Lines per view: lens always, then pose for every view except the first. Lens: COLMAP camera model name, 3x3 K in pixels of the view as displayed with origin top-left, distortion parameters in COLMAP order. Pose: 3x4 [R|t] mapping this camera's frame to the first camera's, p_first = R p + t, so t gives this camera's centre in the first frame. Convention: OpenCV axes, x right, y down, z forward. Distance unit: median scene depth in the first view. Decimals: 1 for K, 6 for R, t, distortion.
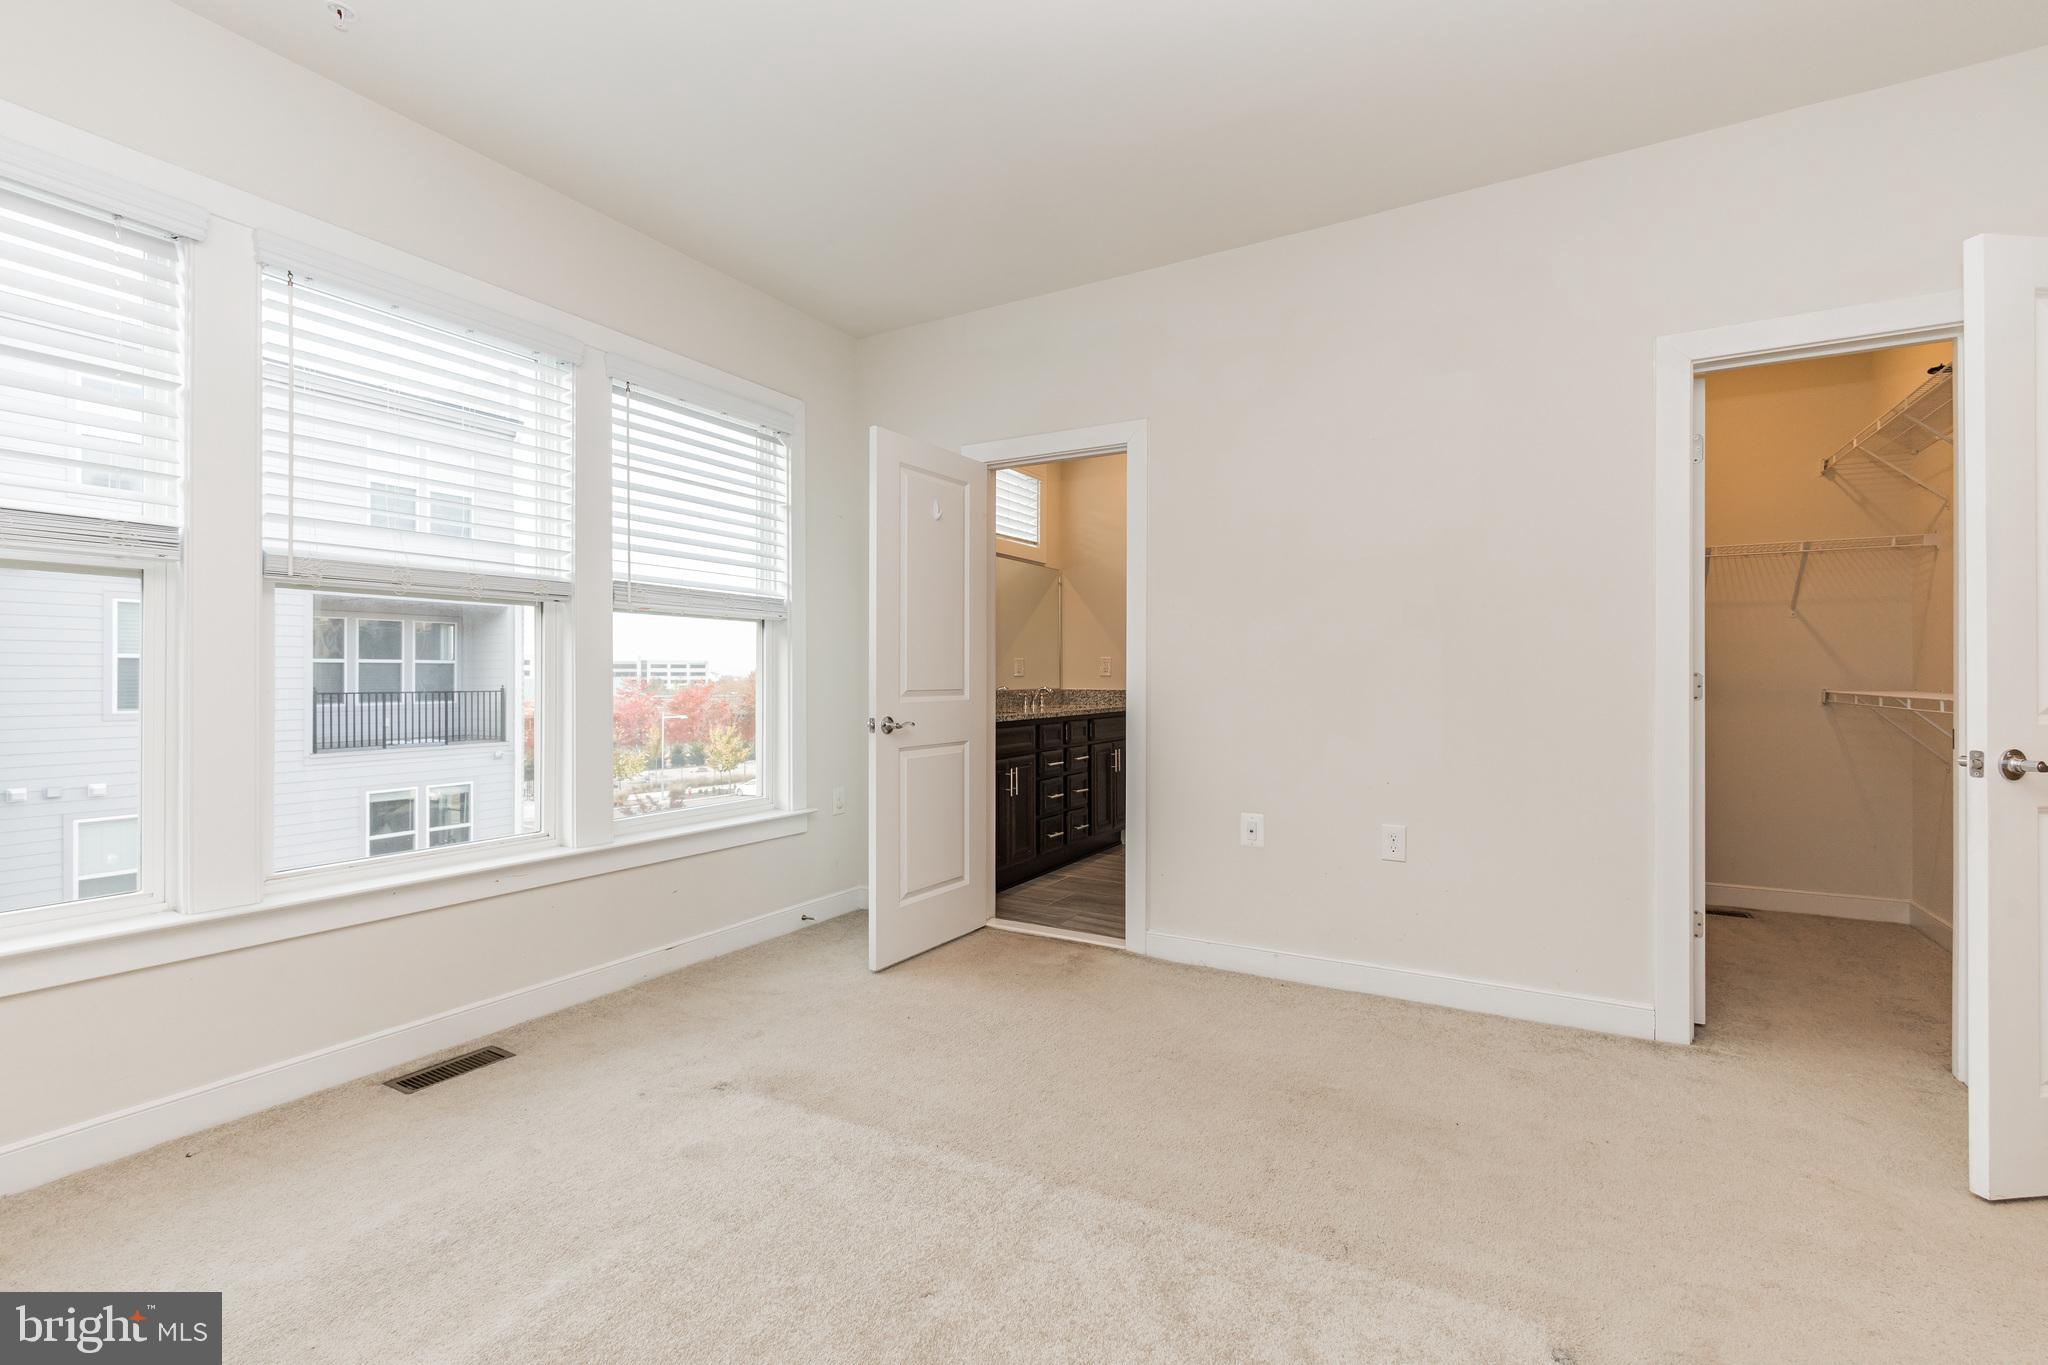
lens RADIAL K [[885.4, 0, 1043.2], [0, 885.4, 682.2], [0, 0, 1]] dist [-0.010103, 0.003223]
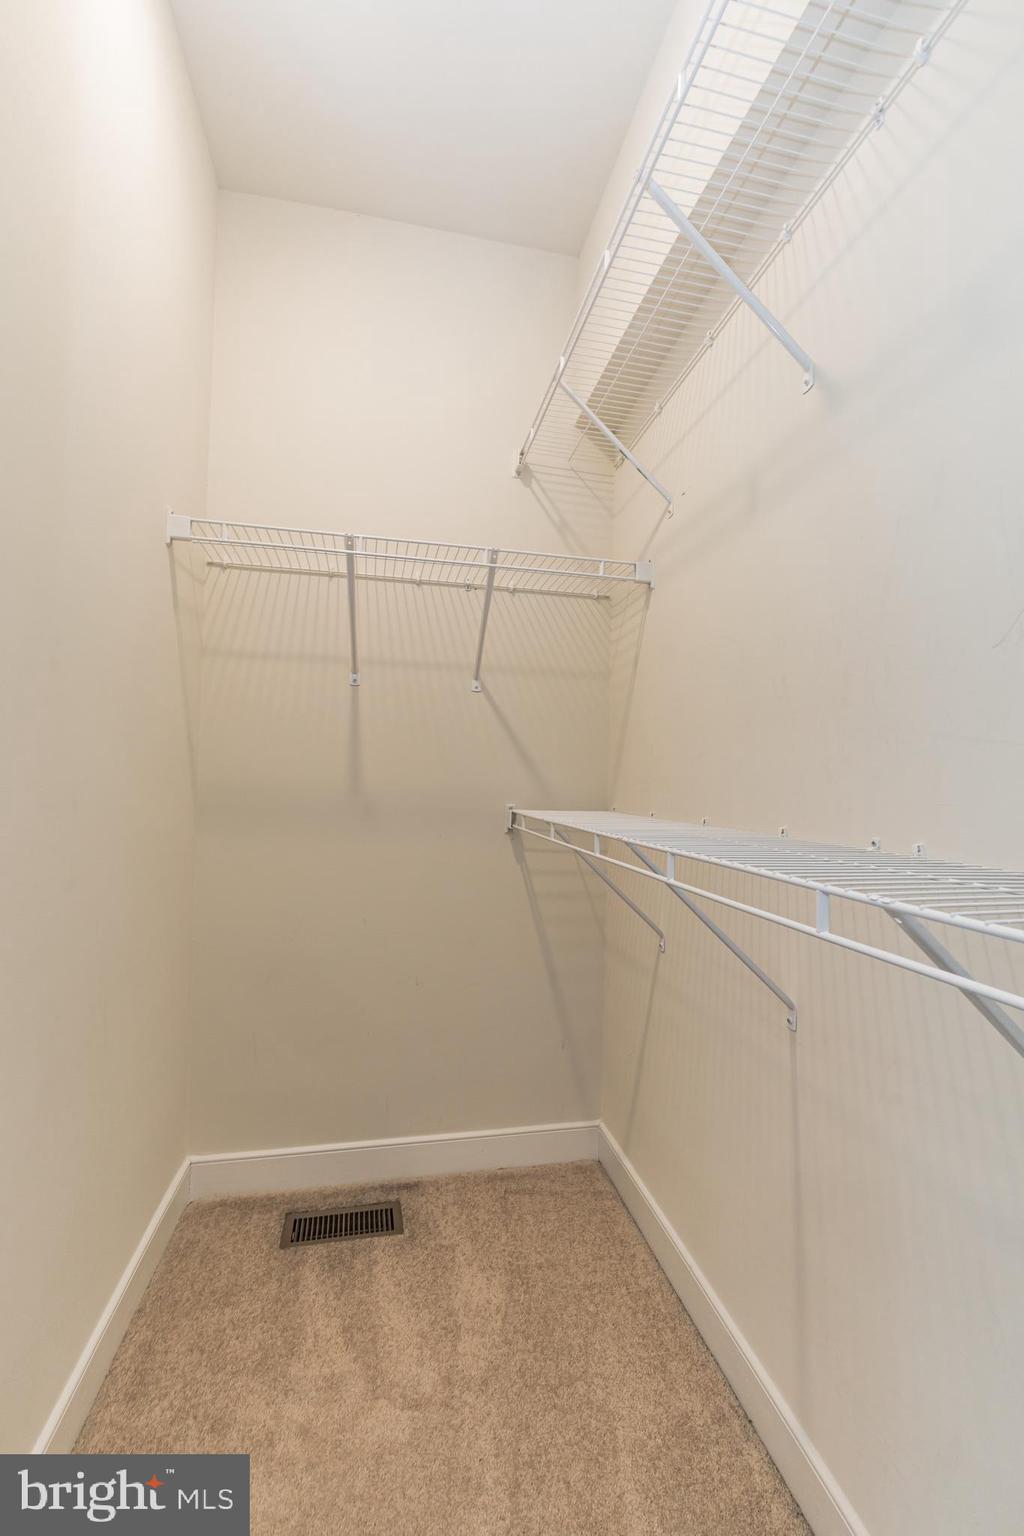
lens RADIAL K [[664.1, 0, 518.3], [0, 664.1, 772.9], [0, 0, 1]] dist [-0.010103, 0.003223]
pose [[0.753923, 0.025437, 0.656471, 0.577926], [-0.024252, 0.999647, -0.010882, -0.011750], [-0.656515, -0.007716, 0.754273, 0.636982]]
